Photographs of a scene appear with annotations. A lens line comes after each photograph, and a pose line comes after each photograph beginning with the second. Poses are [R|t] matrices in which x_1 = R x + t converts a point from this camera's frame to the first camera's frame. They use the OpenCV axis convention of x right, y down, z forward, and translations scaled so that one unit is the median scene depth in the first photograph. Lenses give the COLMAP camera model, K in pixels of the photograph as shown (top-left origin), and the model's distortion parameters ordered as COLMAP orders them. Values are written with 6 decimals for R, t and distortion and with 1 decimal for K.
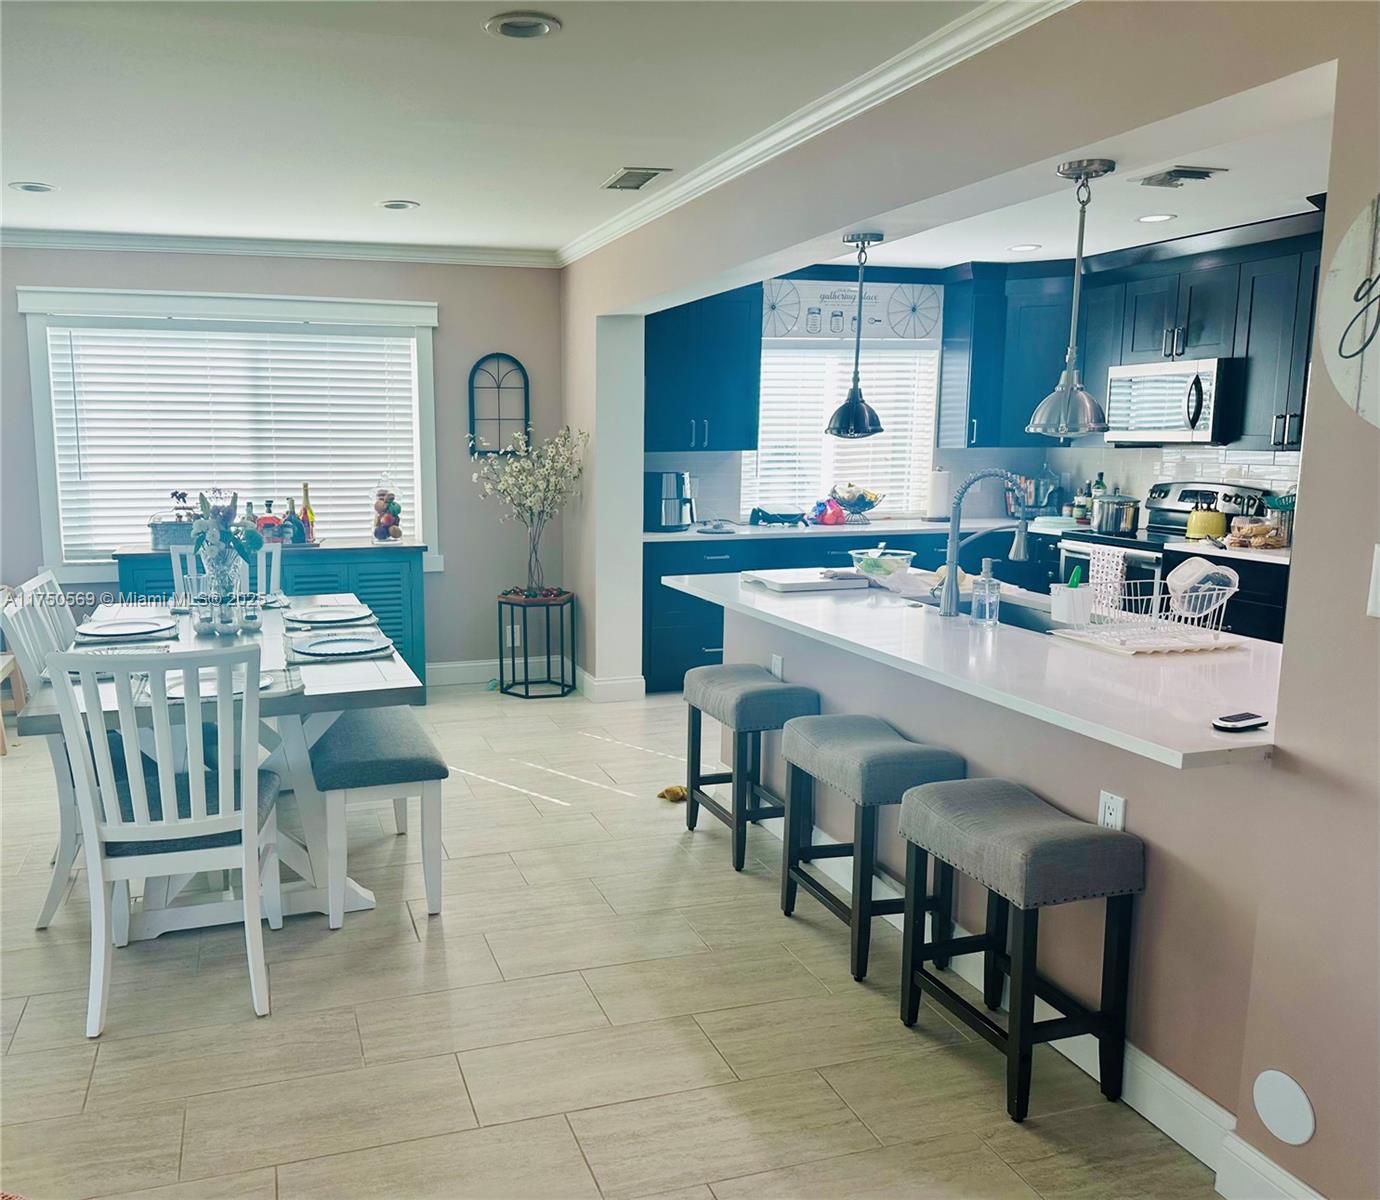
lens RADIAL K [[1109.7, 0, 580.1], [0, 1109.7, 606.5], [0, 0, 1]] dist [0.072320, -0.082029]
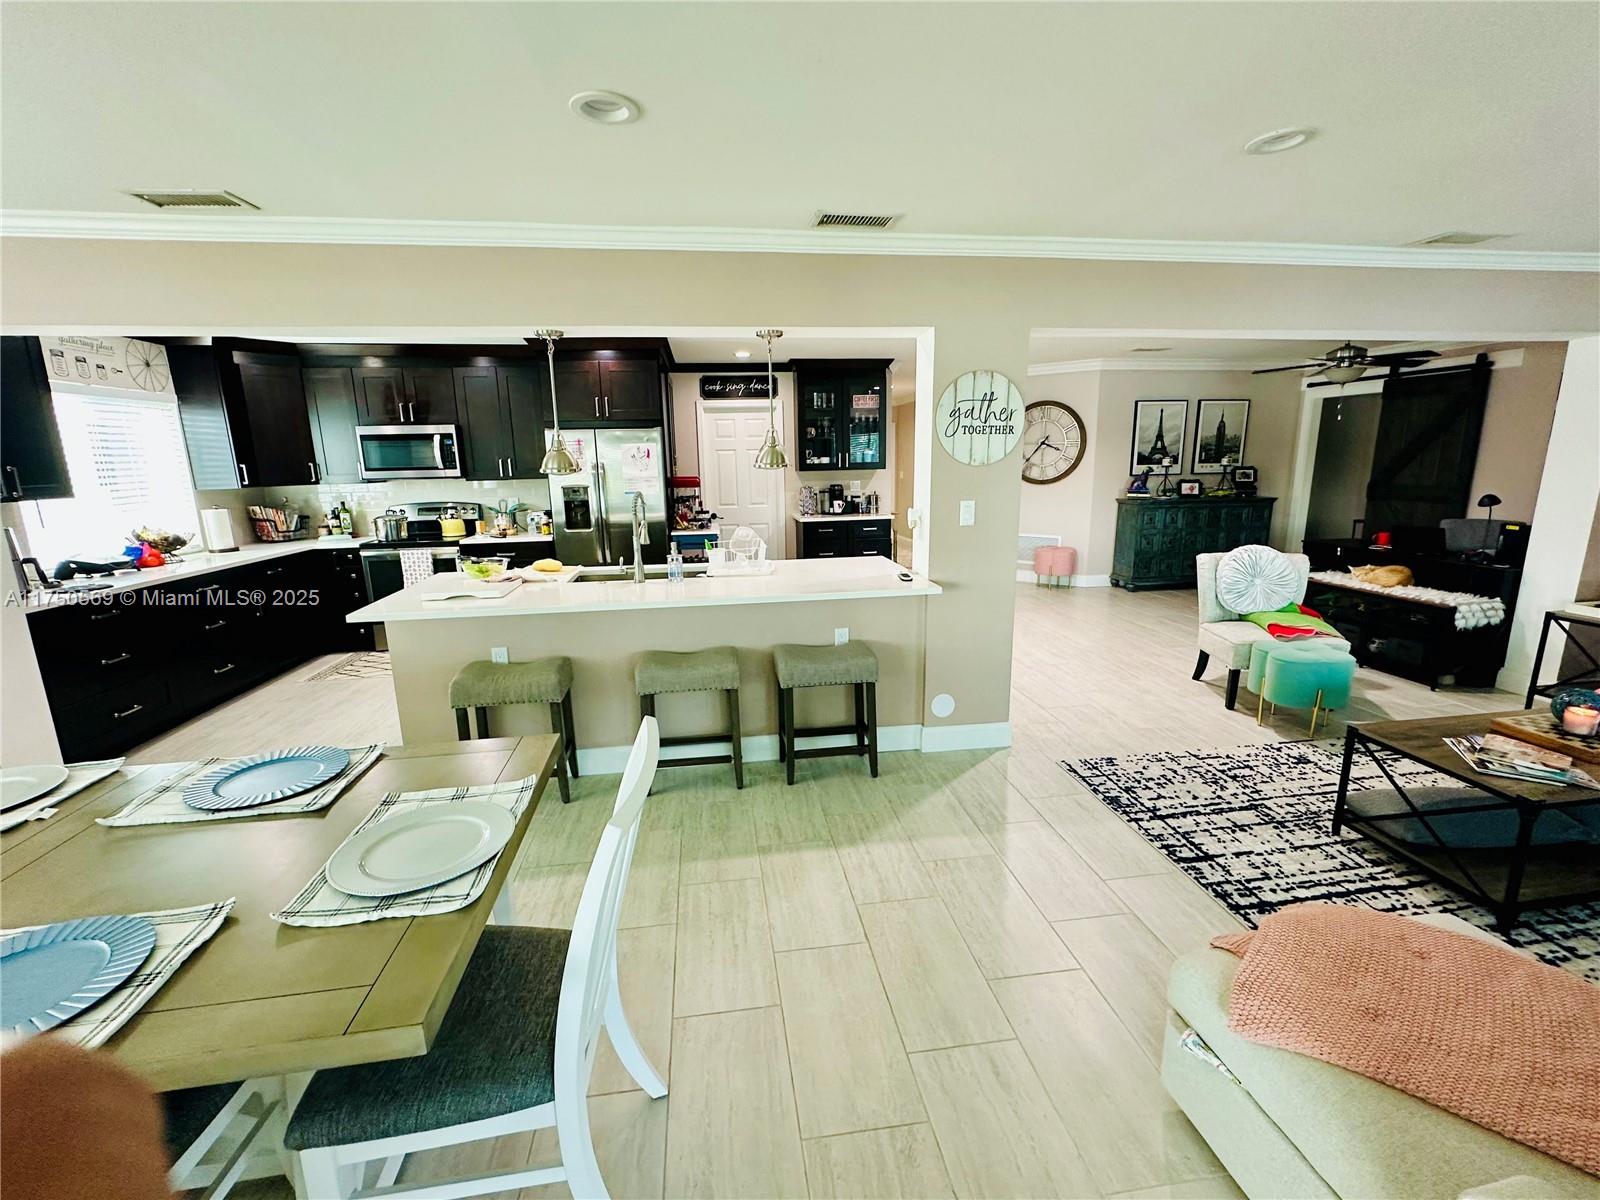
lens RADIAL K [[686.7, 0, 799.7], [0, 686.7, 603.1], [0, 0, 1]] dist [-0.004606, 0.000615]
pose [[0.145343, -0.206386, 0.967616, -0.366317], [0.172337, 0.968331, 0.180652, -0.061420], [-0.974256, 0.140499, 0.176308, 0.358456]]
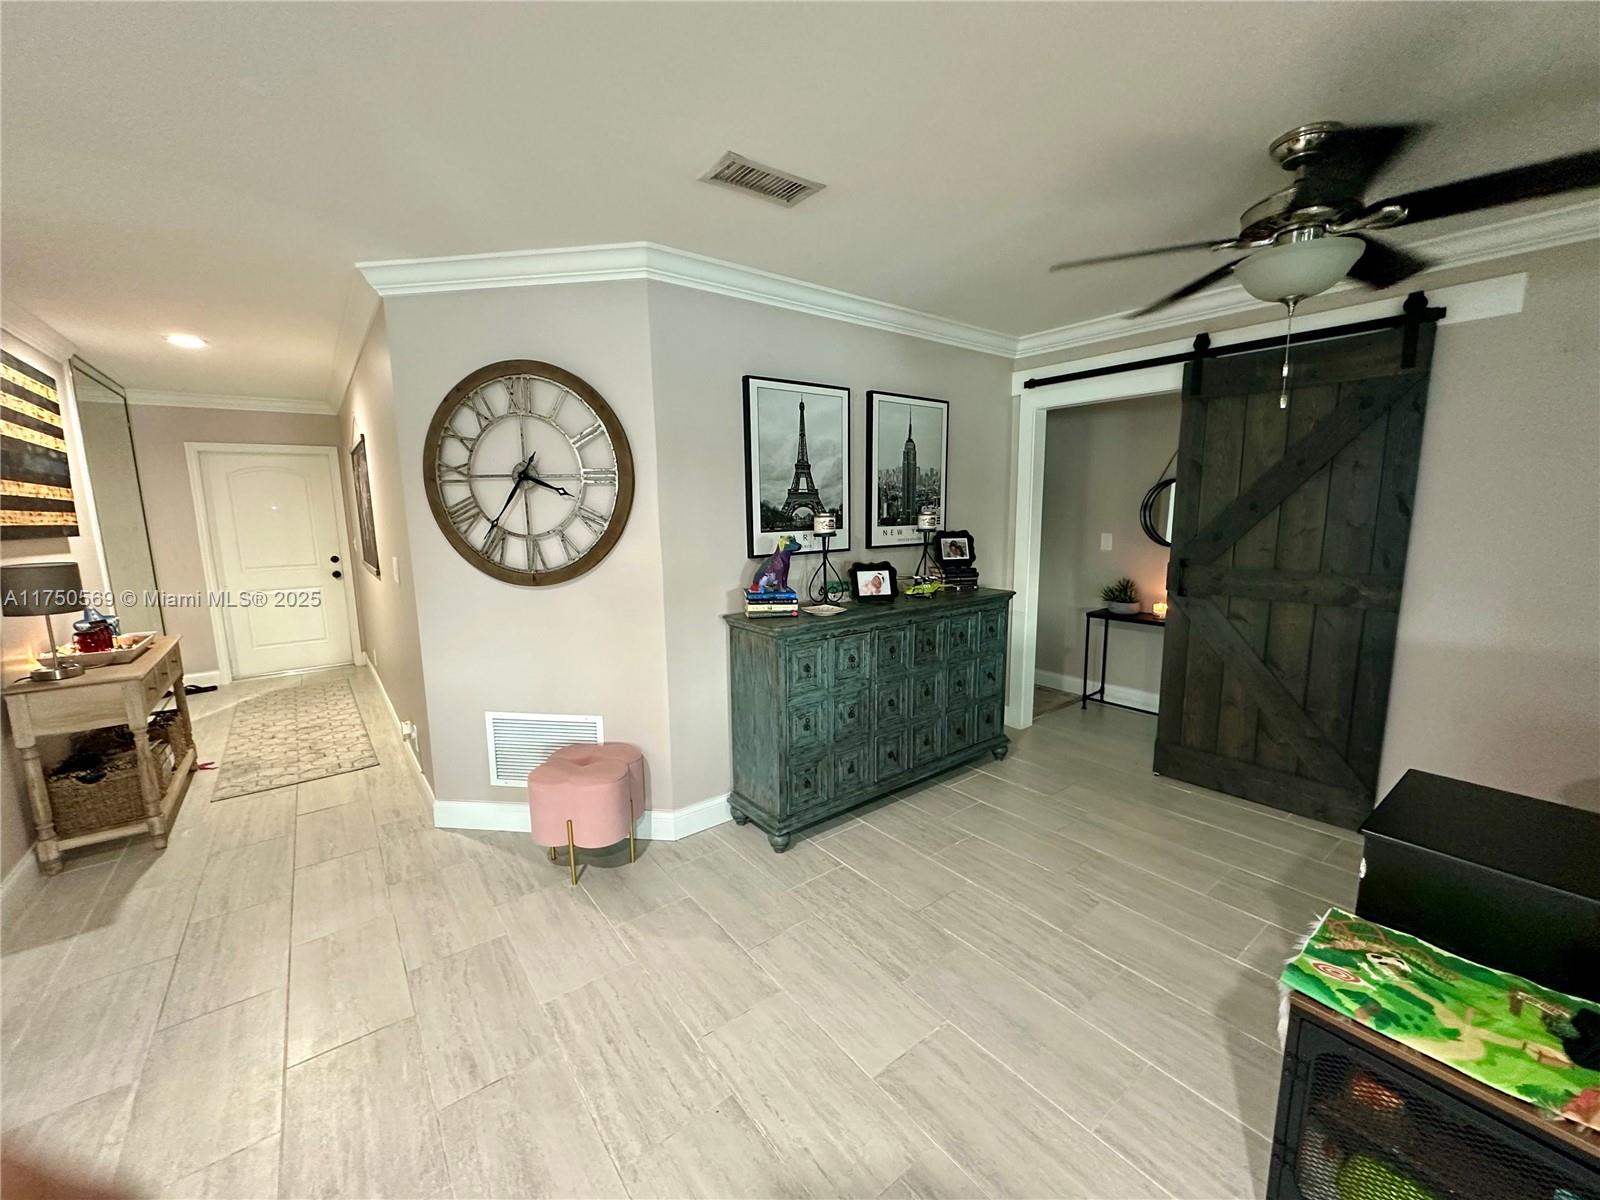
lens RADIAL K [[636.7, 0, 802.2], [0, 636.7, 602.1], [0, 0, 1]] dist [-0.003045, 0.000327]
pose [[-0.367313, -0.134268, 0.920355, 0.555931], [0.160318, 0.965575, 0.204848, -0.014340], [-0.916176, 0.222793, -0.333142, 0.078739]]
